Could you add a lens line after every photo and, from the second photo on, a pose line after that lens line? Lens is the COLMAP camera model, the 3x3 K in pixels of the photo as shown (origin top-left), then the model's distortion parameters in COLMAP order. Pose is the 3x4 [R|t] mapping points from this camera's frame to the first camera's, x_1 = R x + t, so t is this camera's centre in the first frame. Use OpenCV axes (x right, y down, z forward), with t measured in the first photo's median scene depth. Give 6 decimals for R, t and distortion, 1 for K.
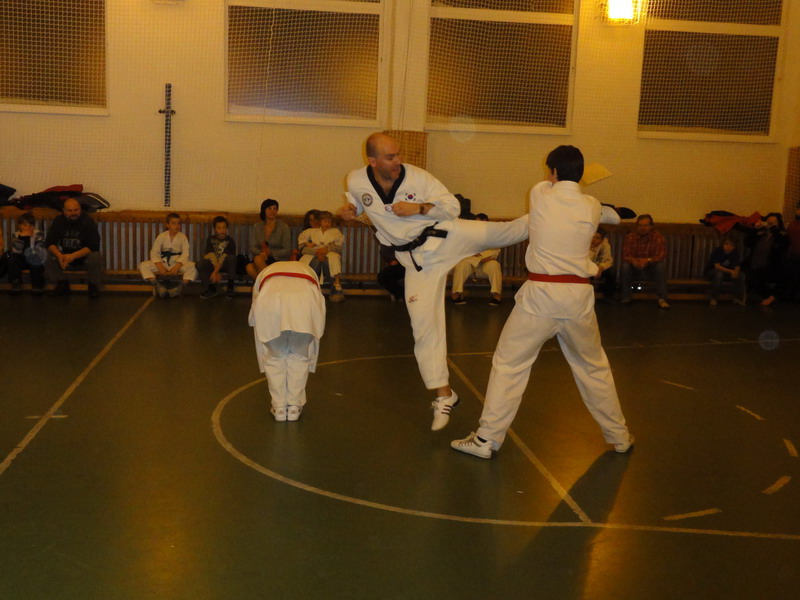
lens RADIAL K [[882.1, 0, 395.2], [0, 882.1, 308.6], [0, 0, 1]] dist [0.017018, 0.000000]
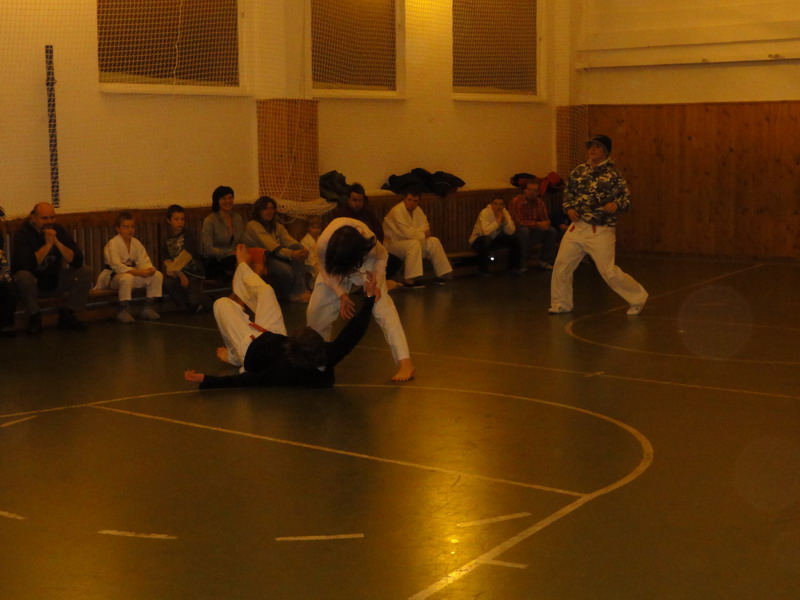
lens RADIAL K [[1436.4, 0, 396.3], [0, 1436.4, 293.6], [0, 0, 1]] dist [0.016504, 0.000000]
pose [[0.747918, -0.112291, 0.654224, -0.884641], [0.140691, 0.990012, 0.009086, -0.016184], [-0.648710, 0.085248, 0.756246, -0.096091]]
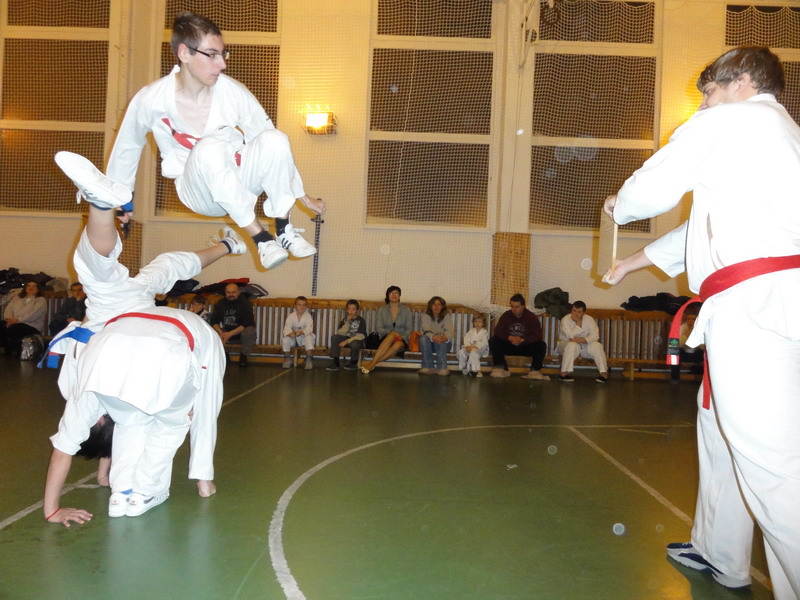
lens RADIAL K [[600.2, 0, 398.8], [0, 600.2, 284.2], [0, 0, 1]] dist [0.011045, 0.014557]
pose [[0.988105, -0.000361, -0.153782, -0.015054], [-0.027543, 0.983412, -0.179283, 0.015255], [0.151296, 0.181386, 0.971704, 0.217394]]
